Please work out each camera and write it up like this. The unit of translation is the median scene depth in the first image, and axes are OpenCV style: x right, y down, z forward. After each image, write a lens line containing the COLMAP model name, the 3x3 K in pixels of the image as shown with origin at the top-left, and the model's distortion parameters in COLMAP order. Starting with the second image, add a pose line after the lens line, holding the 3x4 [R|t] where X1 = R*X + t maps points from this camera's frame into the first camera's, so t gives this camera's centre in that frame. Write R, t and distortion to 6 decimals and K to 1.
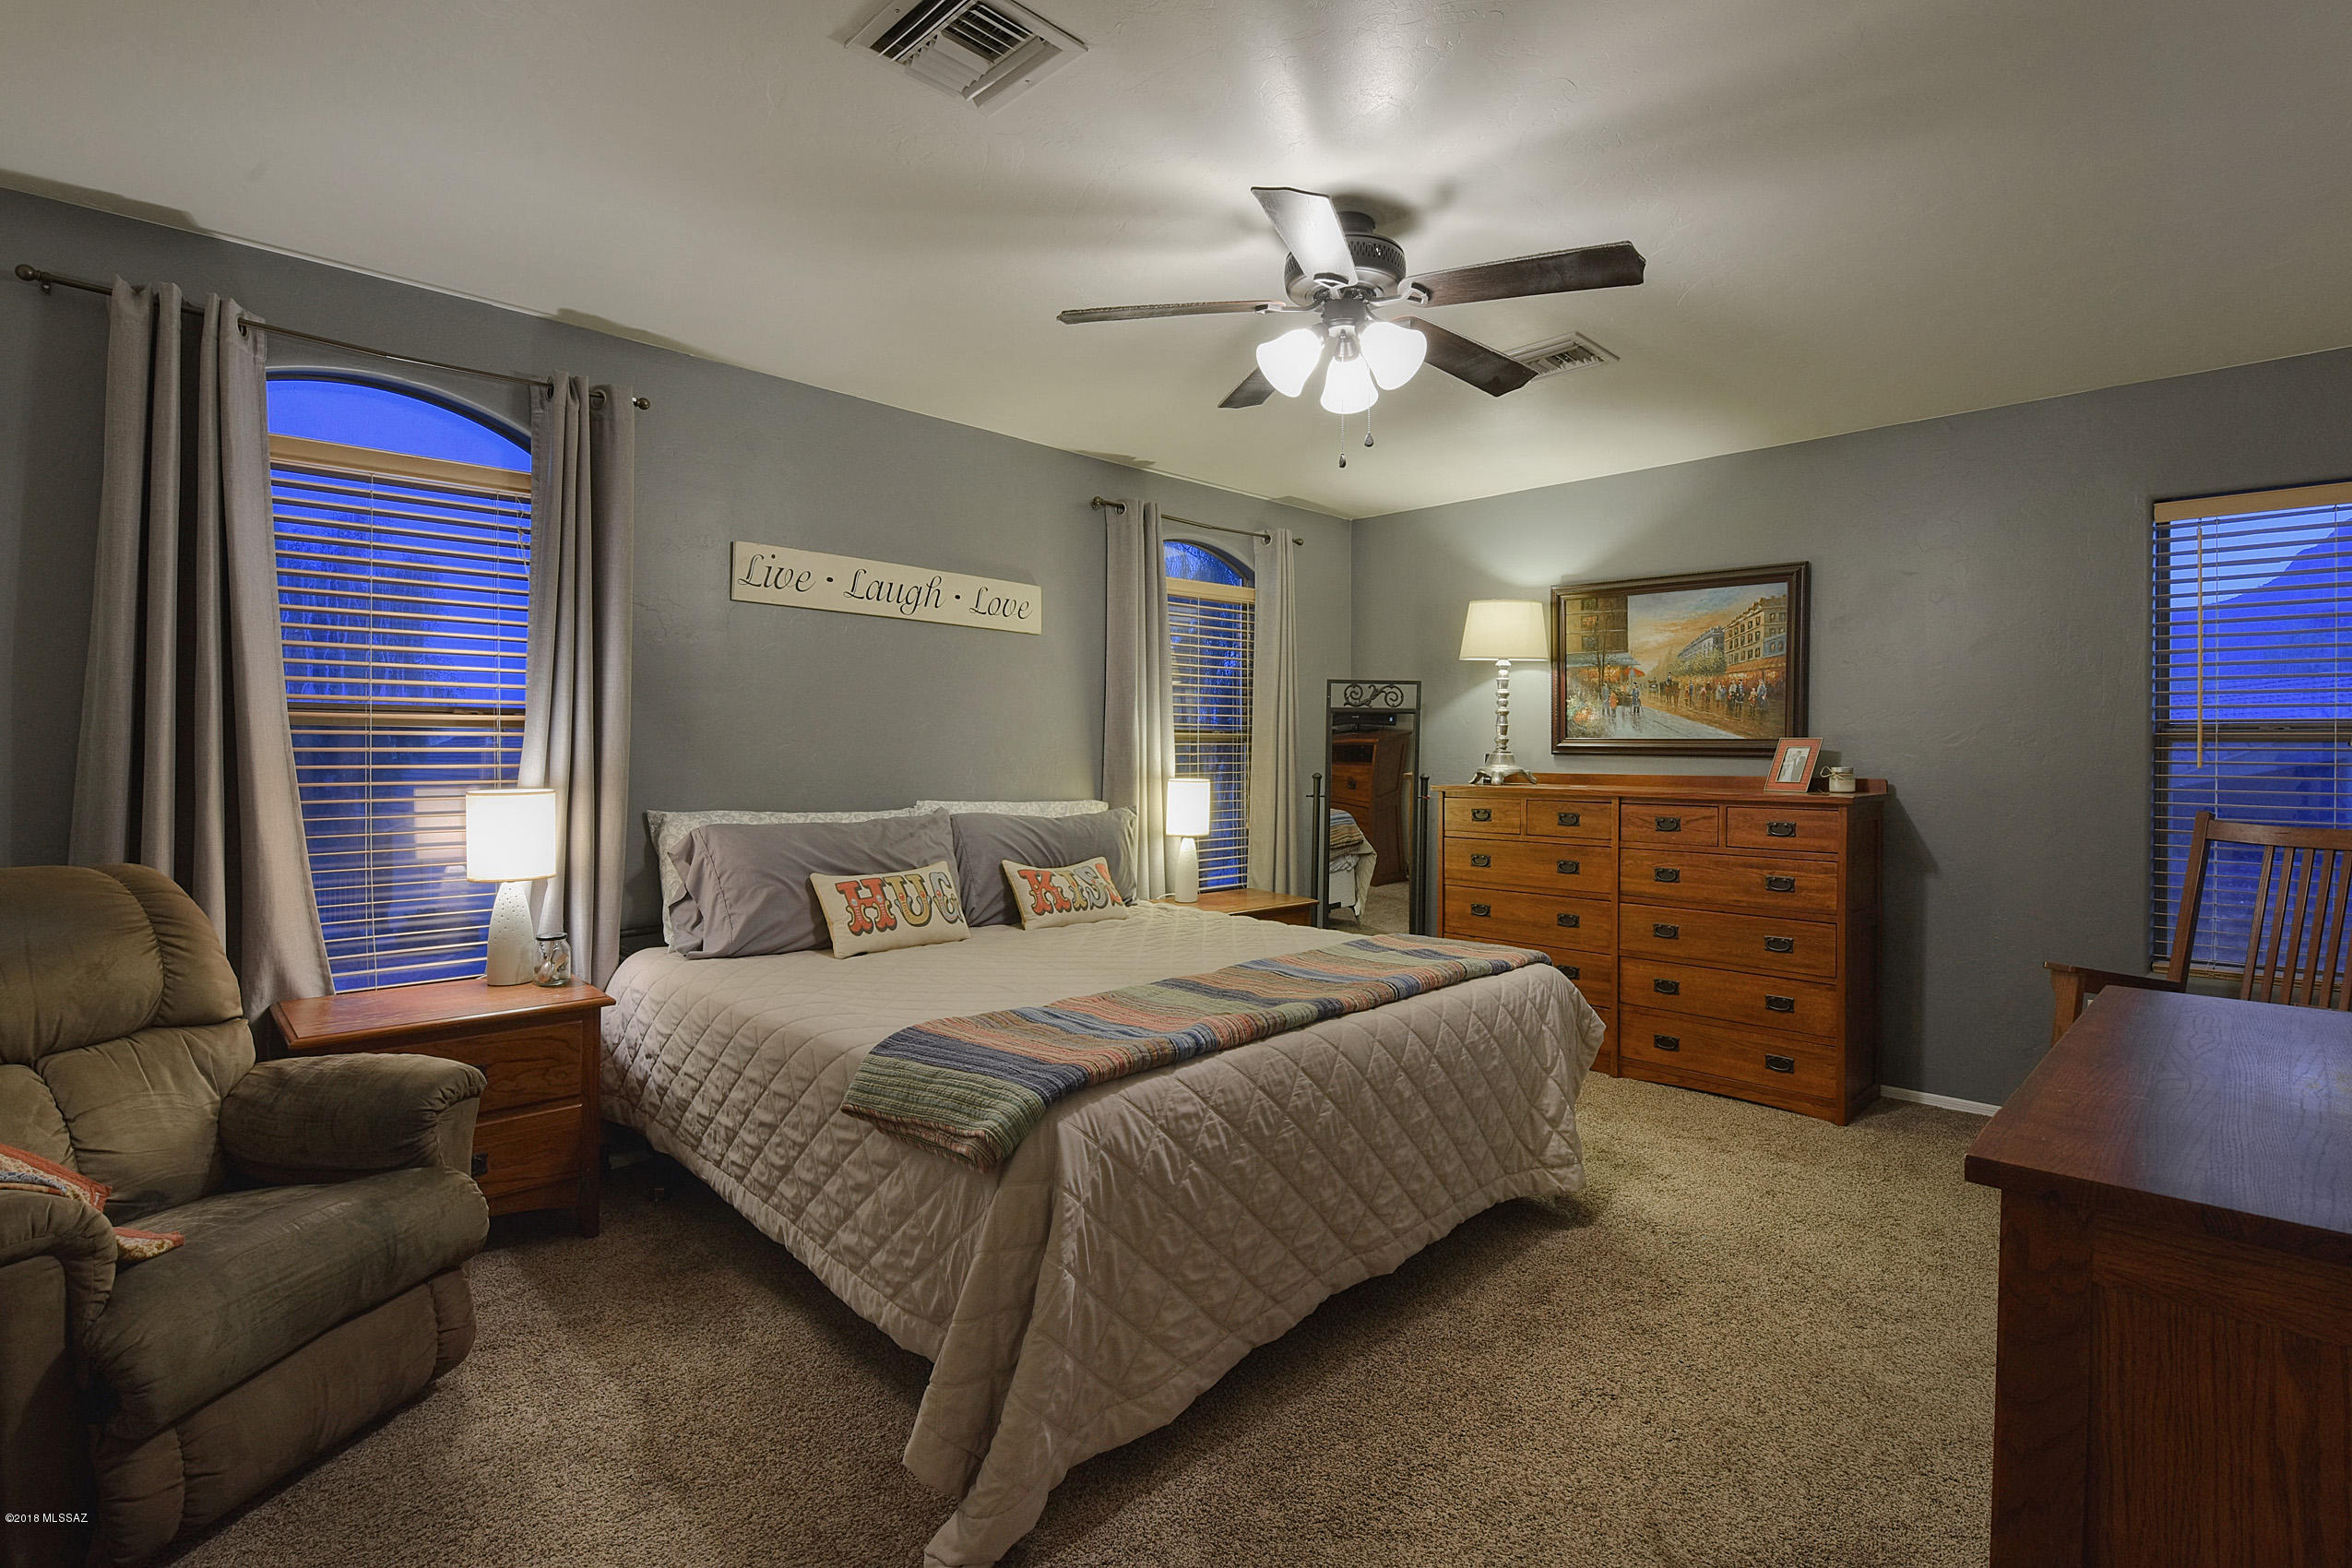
lens RADIAL K [[1078.8, 0, 1176.0], [0, 1078.8, 784.0], [0, 0, 1]] dist [0.002029, -0.010007]
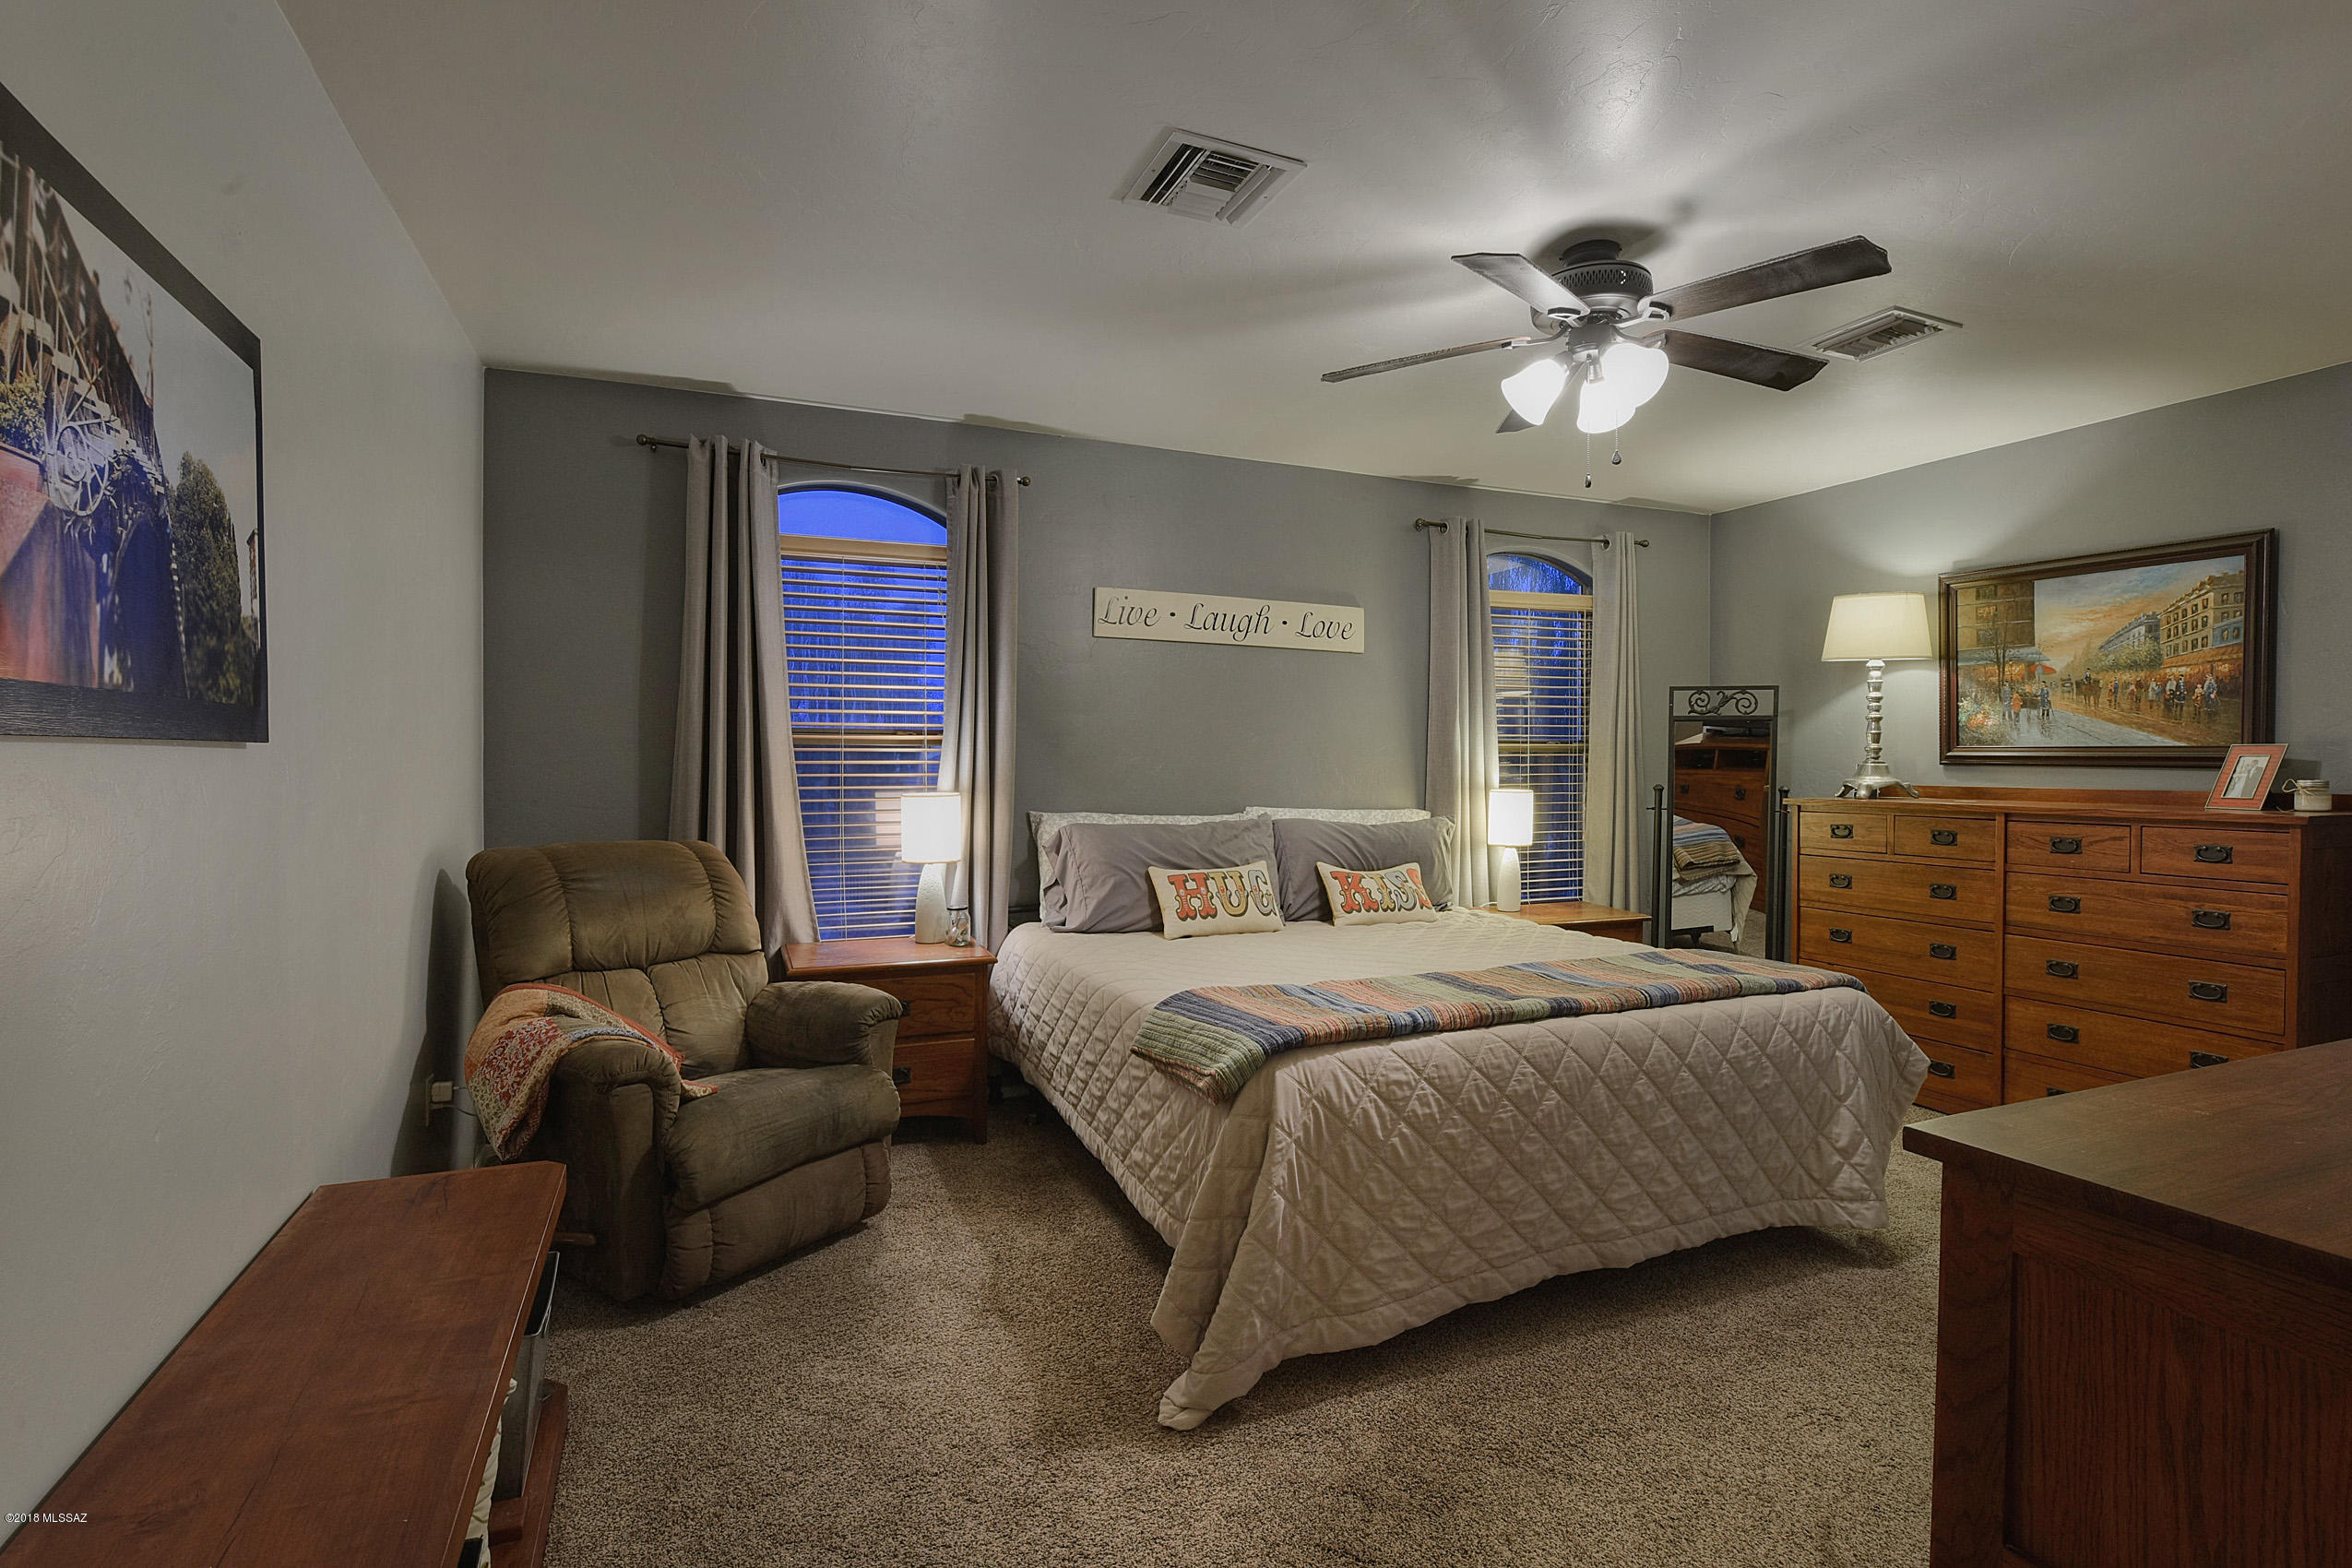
lens RADIAL K [[1121.3, 0, 1169.8], [0, 1121.3, 818.6], [0, 0, 1]] dist [0.004363, -0.011757]
pose [[0.919024, 0.017234, -0.393824, 0.192448], [-0.009693, 0.999730, 0.021131, 0.005008], [0.394082, -0.015602, 0.918943, -0.136930]]
